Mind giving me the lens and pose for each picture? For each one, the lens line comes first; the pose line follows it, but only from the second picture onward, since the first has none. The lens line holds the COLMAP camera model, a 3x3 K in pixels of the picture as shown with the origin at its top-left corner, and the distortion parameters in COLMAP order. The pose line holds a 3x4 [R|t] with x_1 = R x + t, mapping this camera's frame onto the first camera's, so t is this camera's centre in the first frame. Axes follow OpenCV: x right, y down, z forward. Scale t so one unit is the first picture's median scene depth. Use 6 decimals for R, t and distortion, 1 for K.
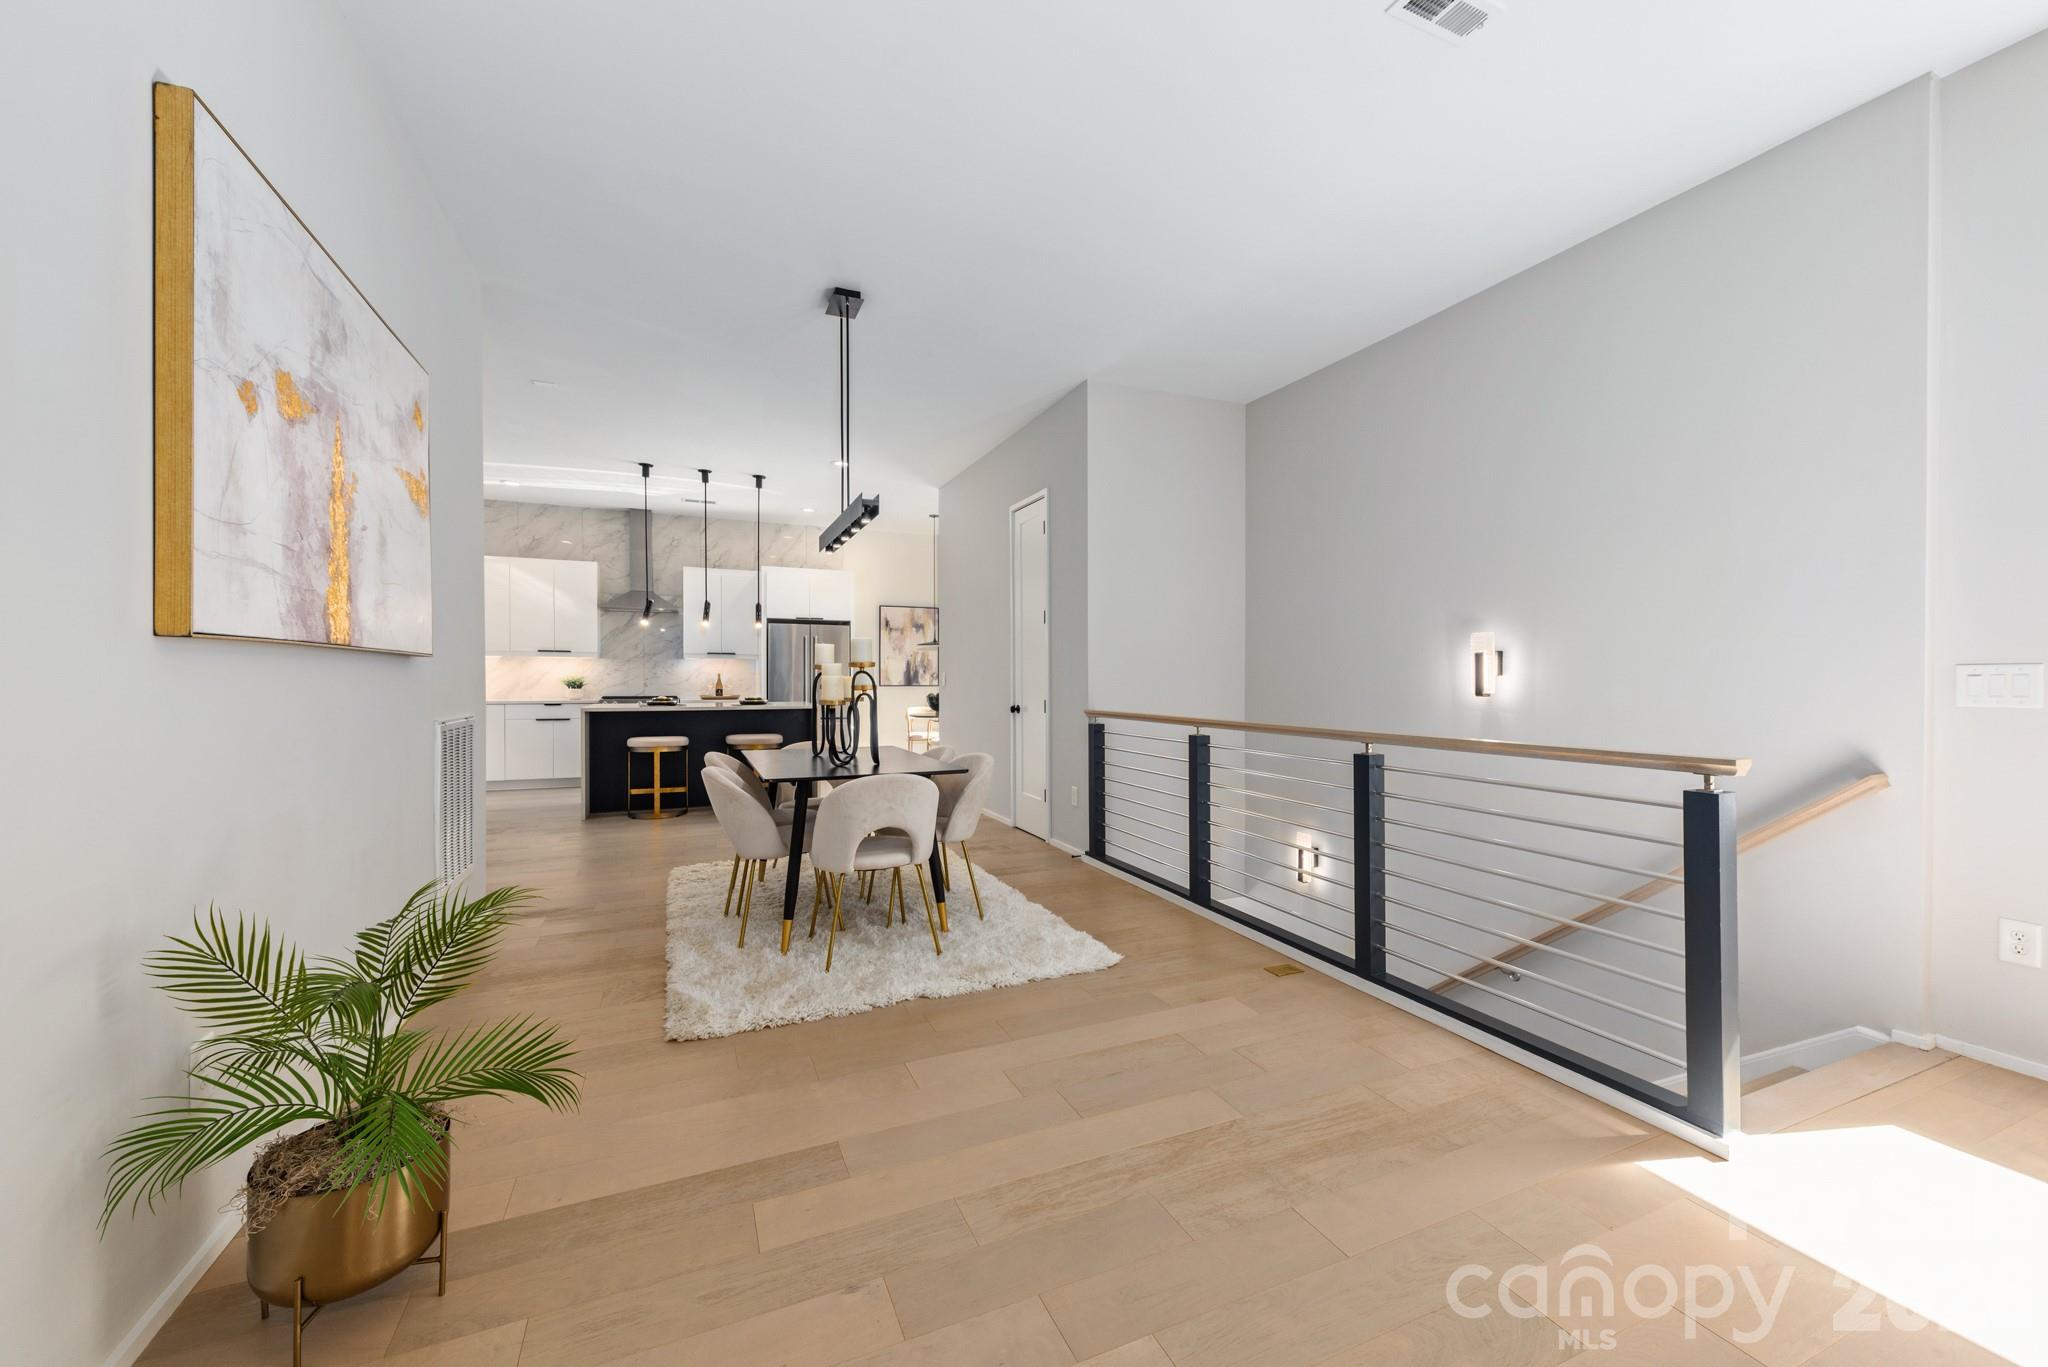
lens RADIAL K [[808.1, 0, 1031.6], [0, 808.1, 675.6], [0, 0, 1]] dist [-0.000027, 0.000098]
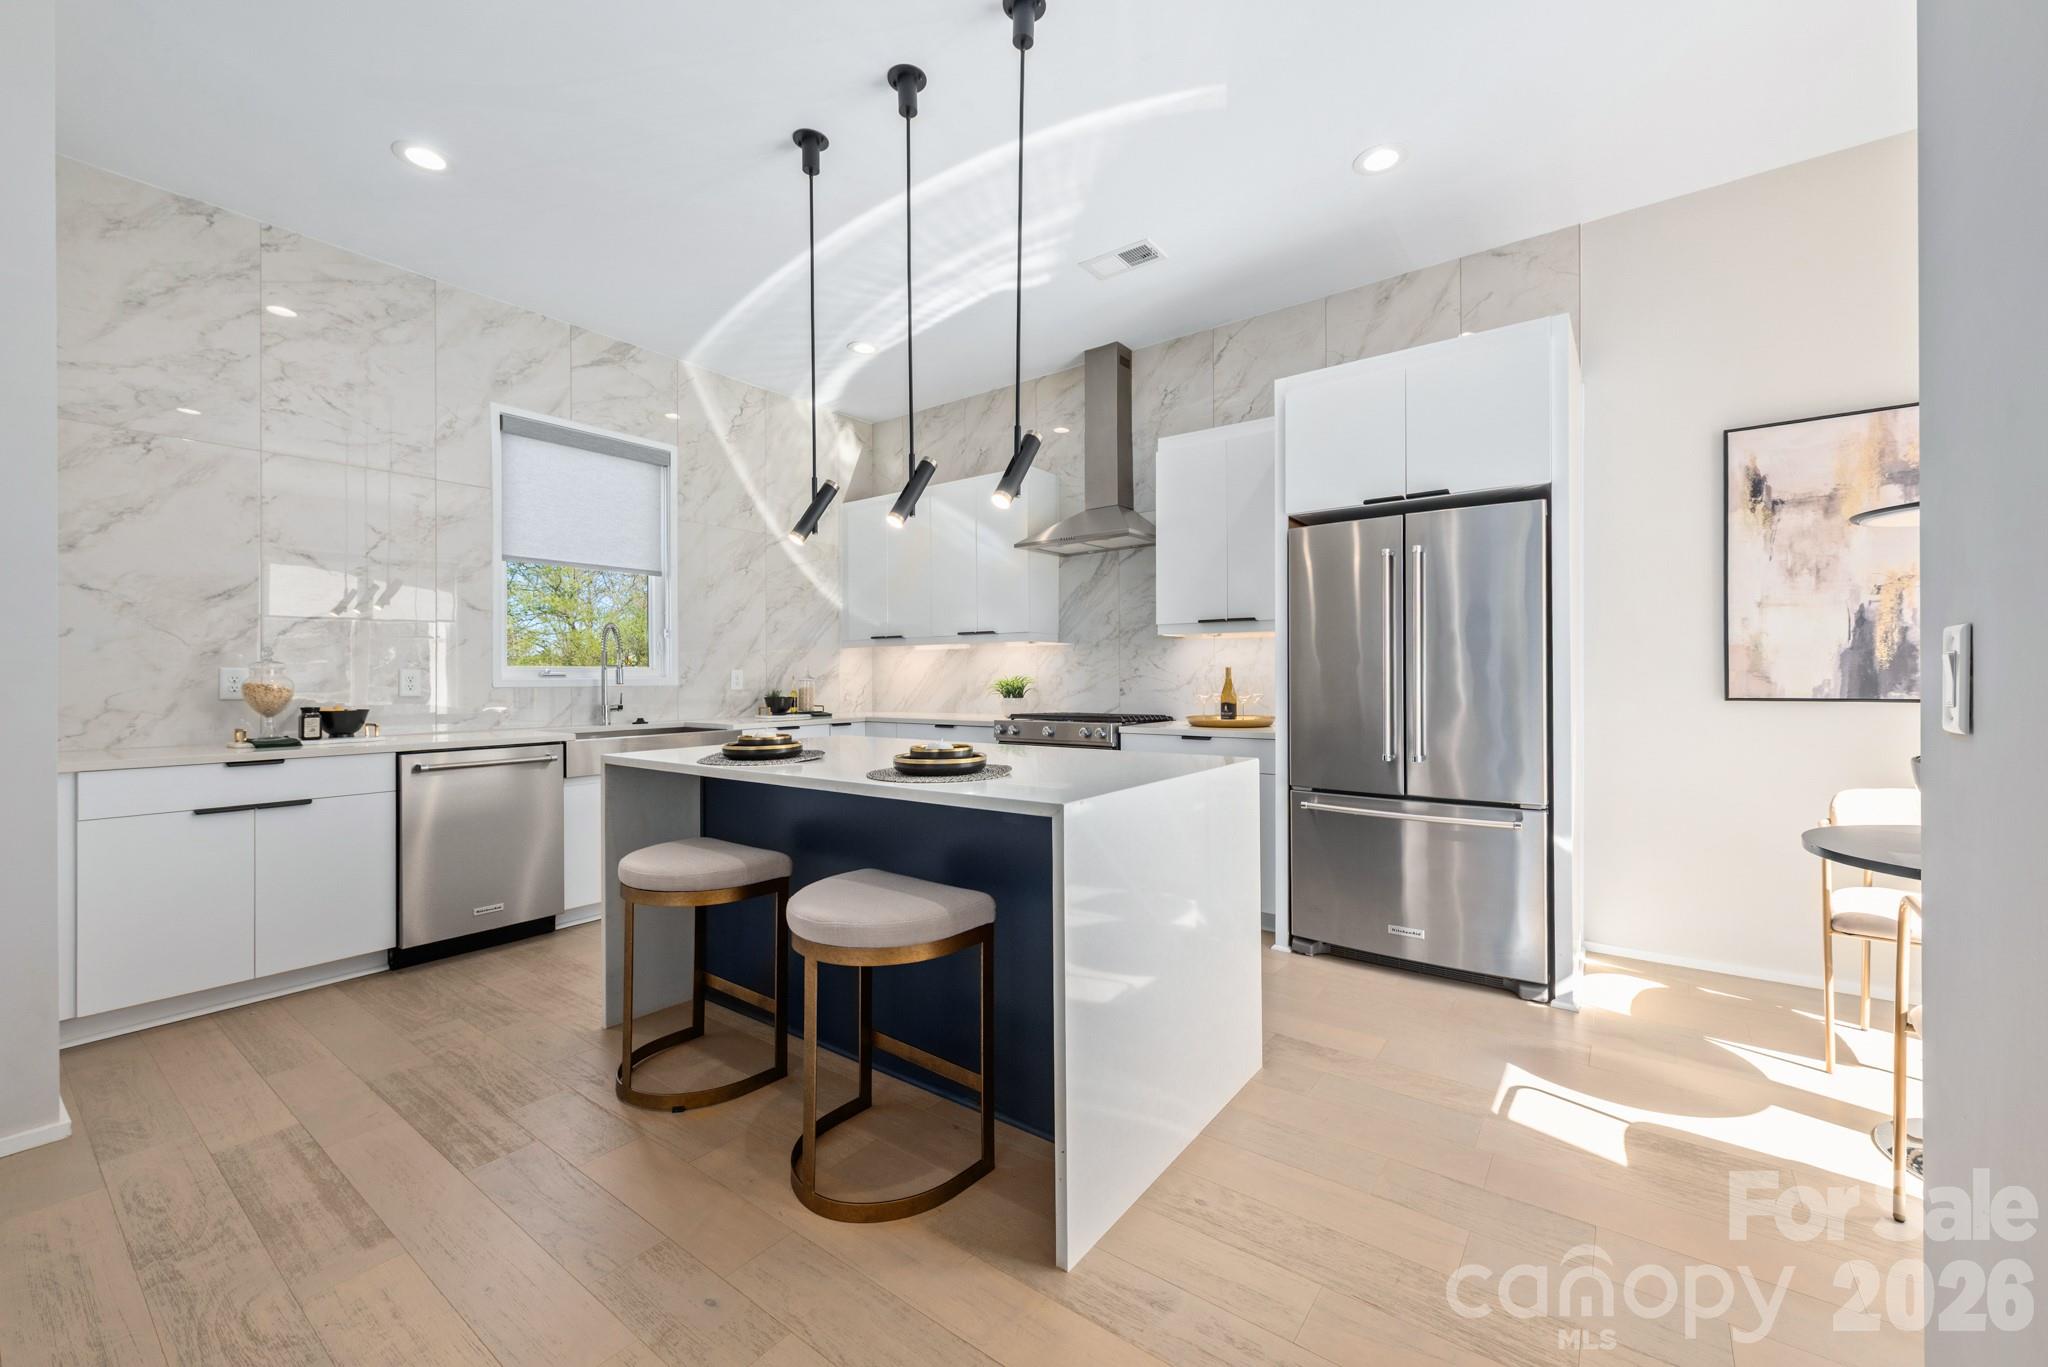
lens RADIAL K [[808.1, 0, 1031.6], [0, 808.1, 675.6], [0, 0, 1]] dist [-0.000027, 0.000098]
pose [[0.504698, -0.006914, -0.863268, -0.066292], [0.011716, 0.999931, -0.001160, 0.001368], [0.863216, -0.009529, 0.504744, 0.700981]]
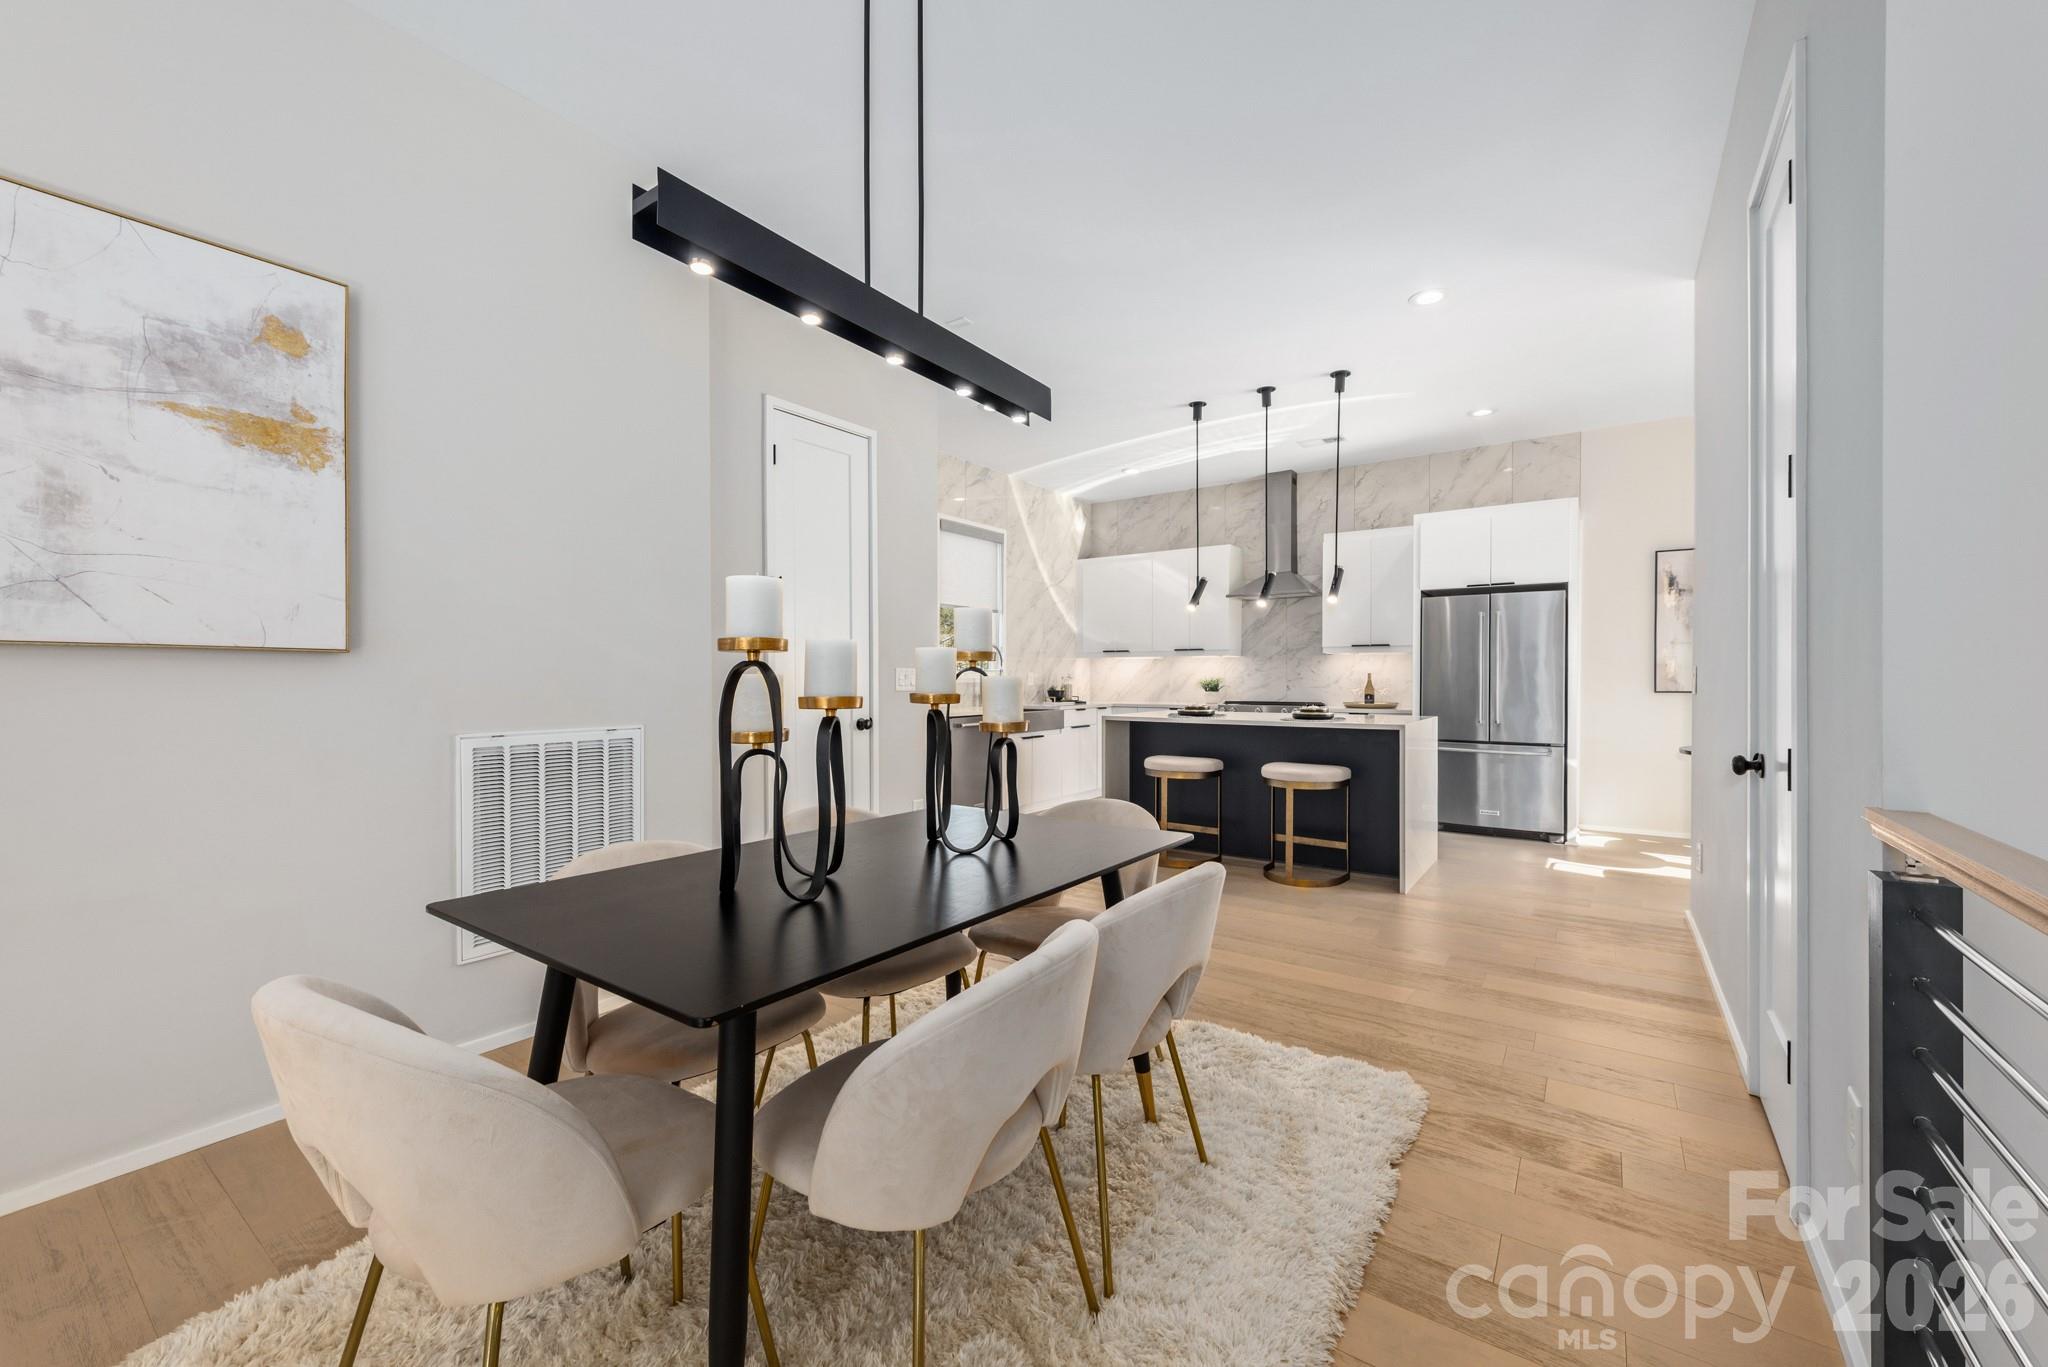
lens RADIAL K [[802.0, 0, 1024.0], [0, 802.0, 683.5], [0, 0, 1]] dist [-0.001034, -0.000156]
pose [[0.516296, 0.001648, -0.856409, 0.076072], [0.005782, 0.999969, 0.005410, 0.001367], [0.856391, -0.007745, 0.516270, 0.360727]]
